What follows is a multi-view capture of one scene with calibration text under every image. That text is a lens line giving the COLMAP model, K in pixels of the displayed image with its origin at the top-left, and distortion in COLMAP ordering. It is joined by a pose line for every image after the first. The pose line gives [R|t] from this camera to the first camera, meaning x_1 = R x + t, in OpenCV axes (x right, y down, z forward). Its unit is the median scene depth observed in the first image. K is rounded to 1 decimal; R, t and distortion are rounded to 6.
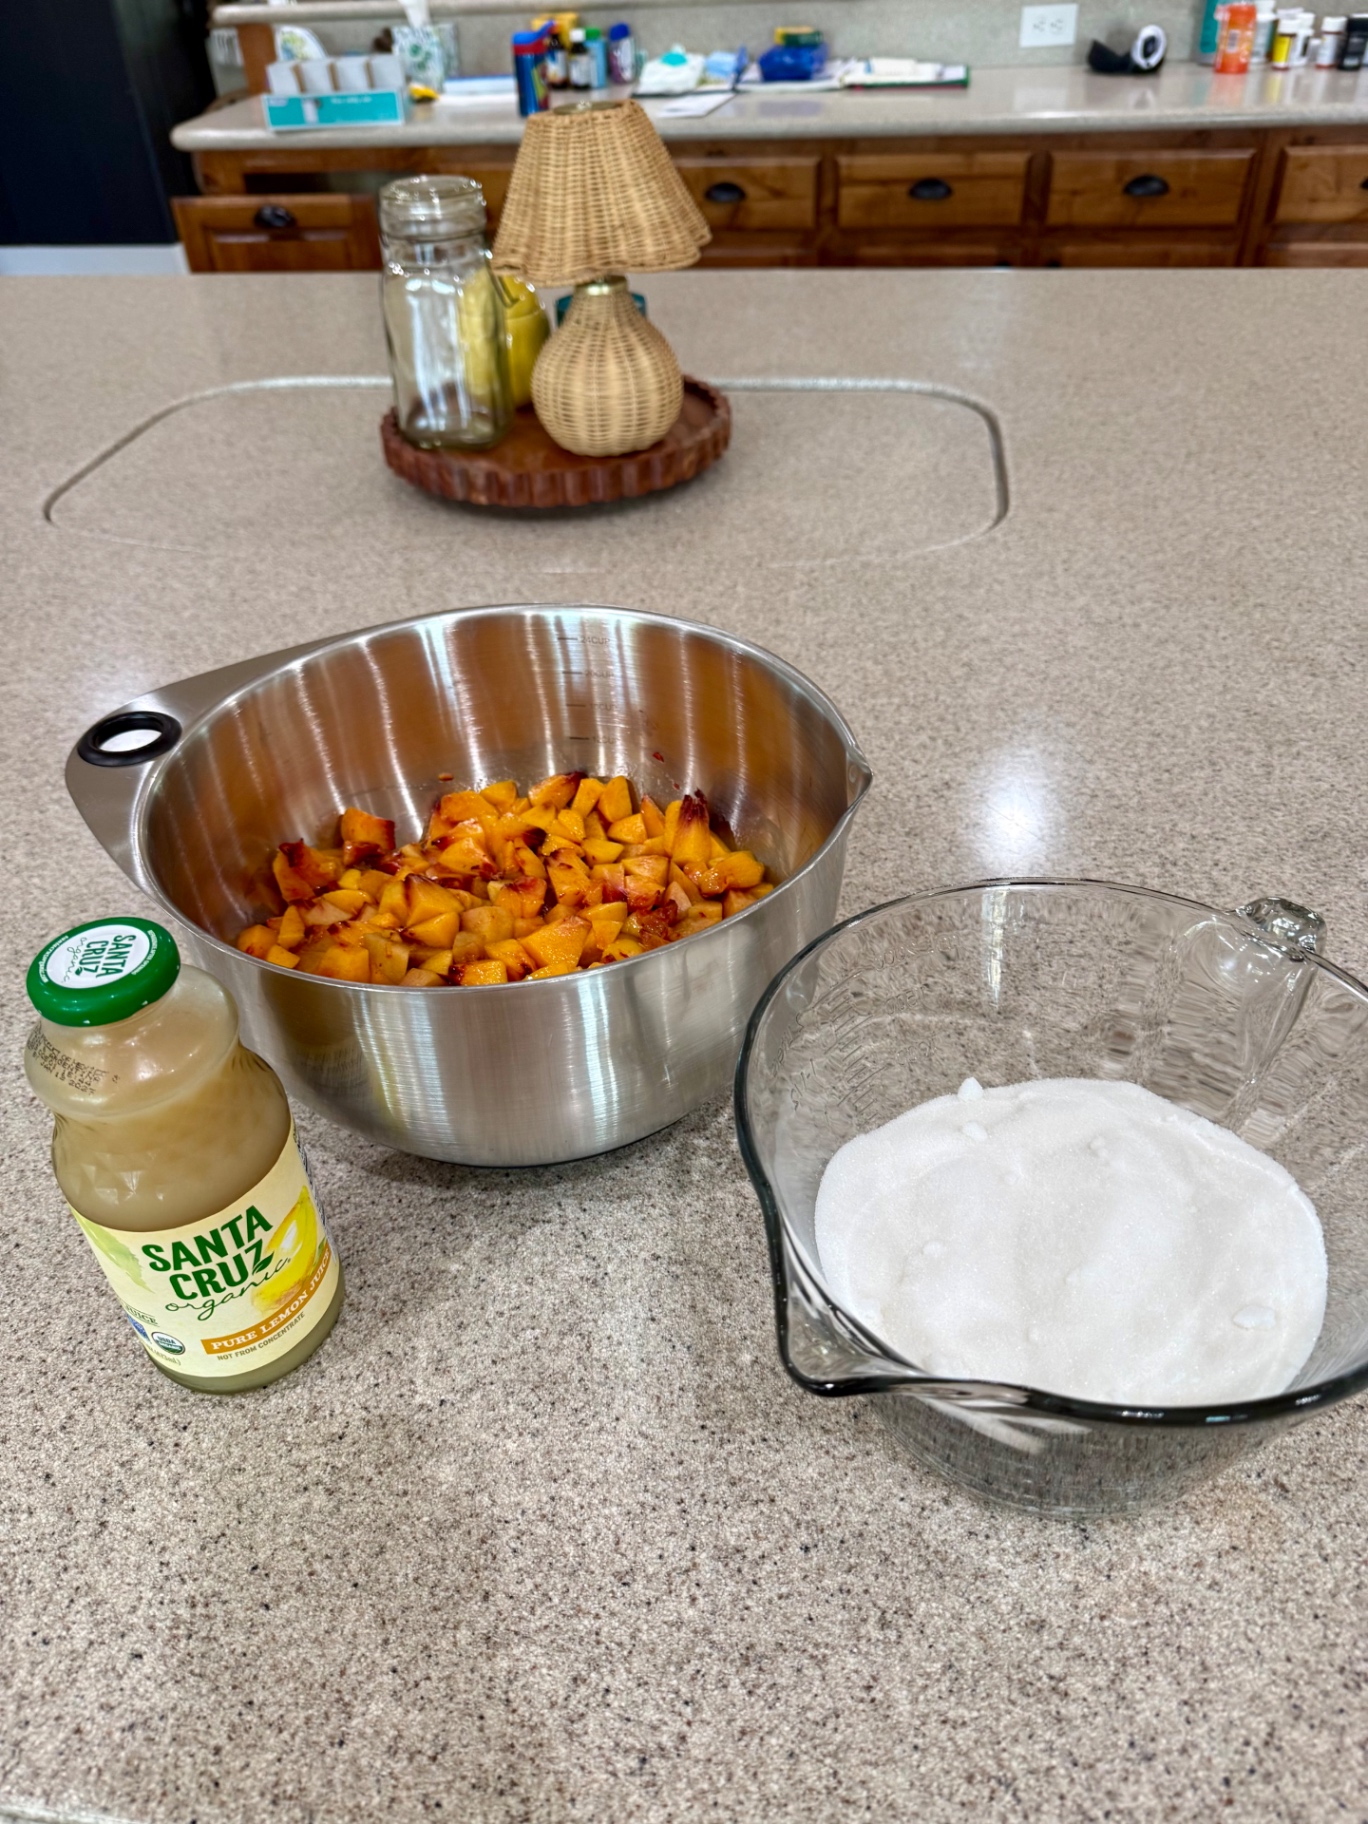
lens RADIAL K [[1360.8, 0, 690.4], [0, 1360.8, 948.9], [0, 0, 1]] dist [-0.008777, -0.003835]
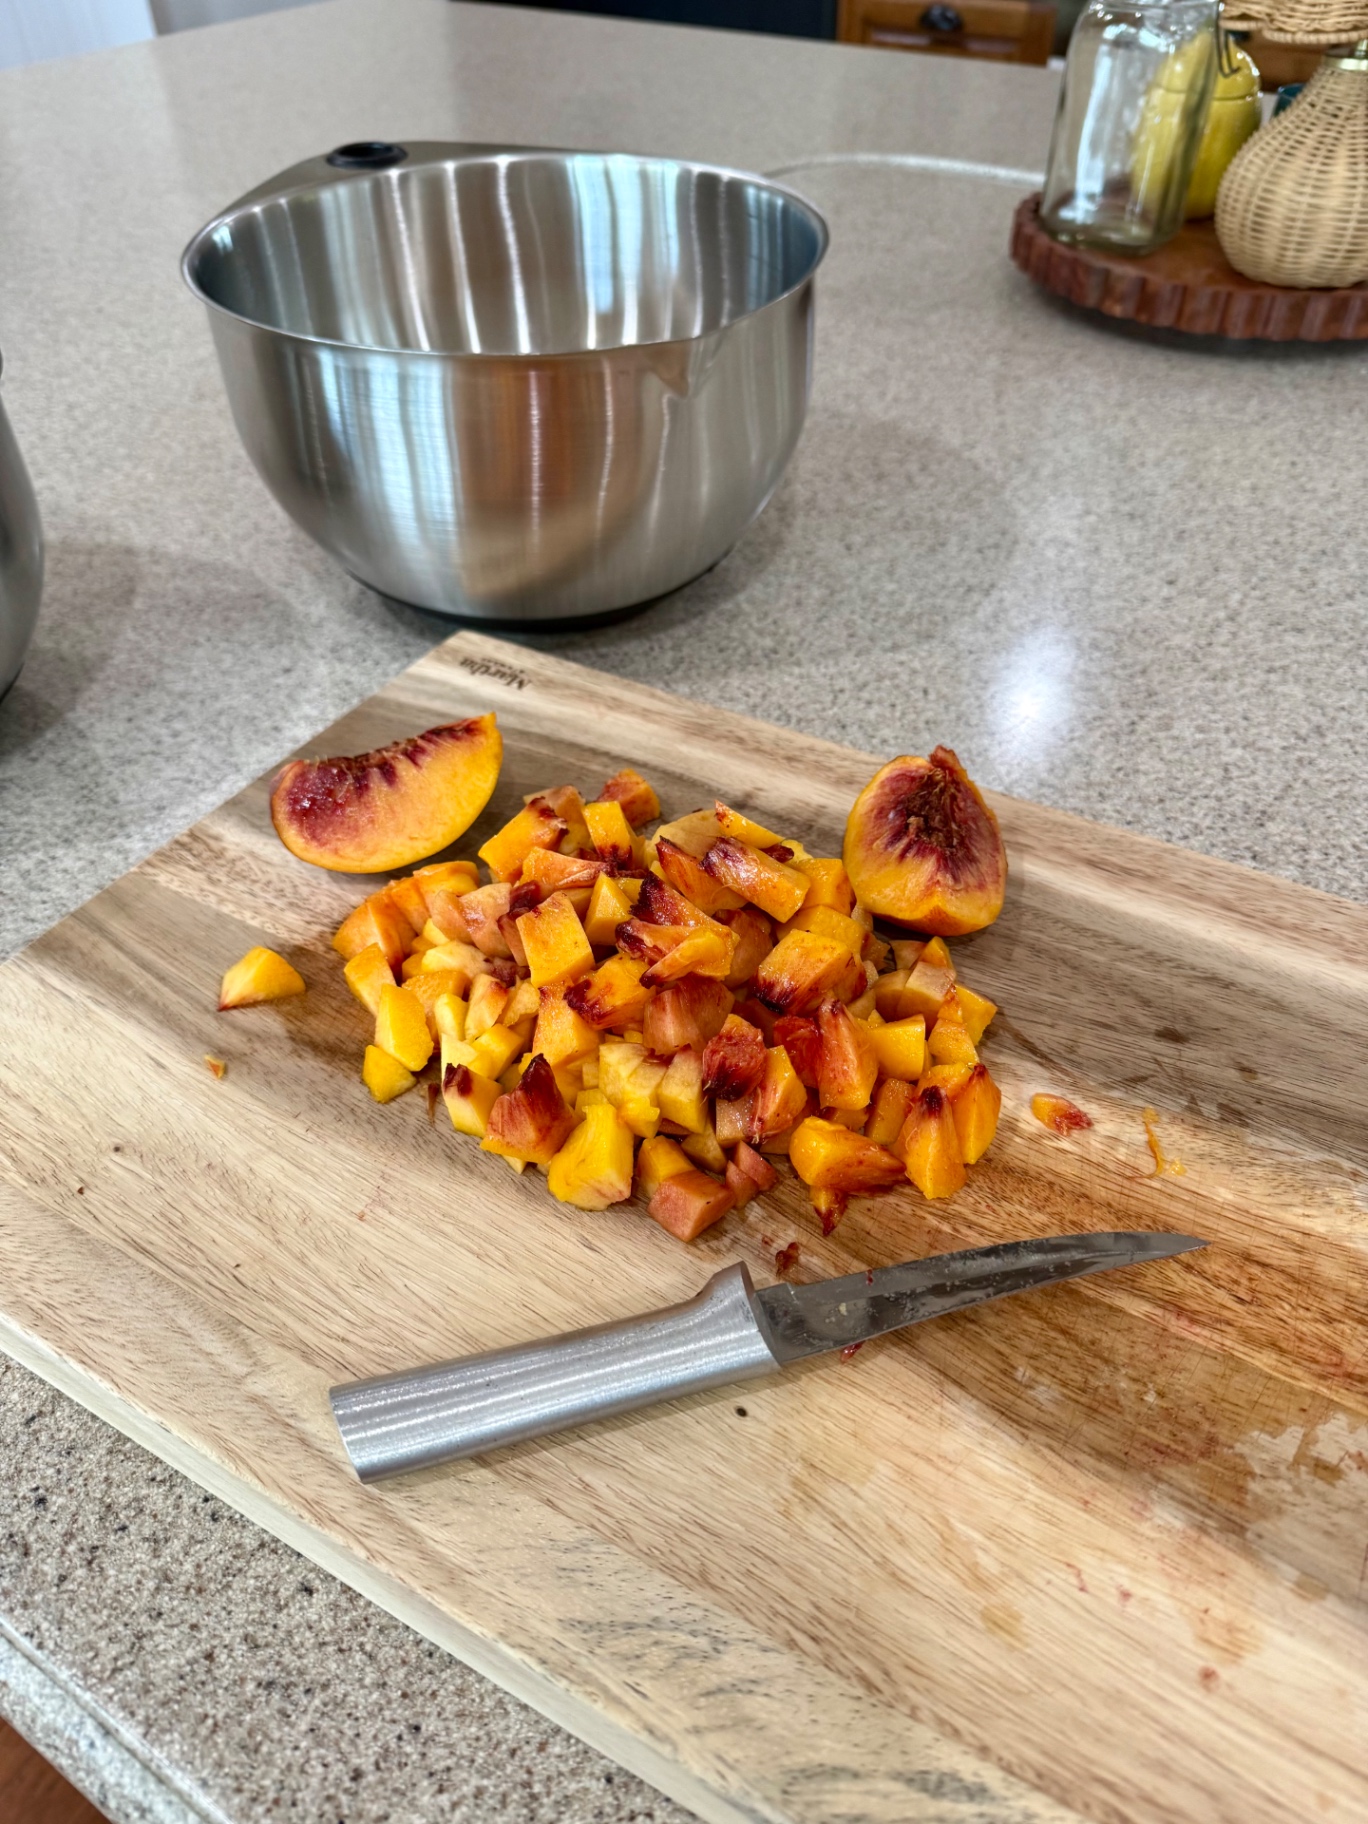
lens RADIAL K [[1360.8, 0, 690.4], [0, 1360.8, 948.9], [0, 0, 1]] dist [-0.008777, -0.003835]
pose [[0.911440, 0.311960, -0.268250, -0.074997], [-0.291207, 0.949719, 0.115032, 0.021910], [0.290647, -0.026729, 0.956457, 0.213123]]
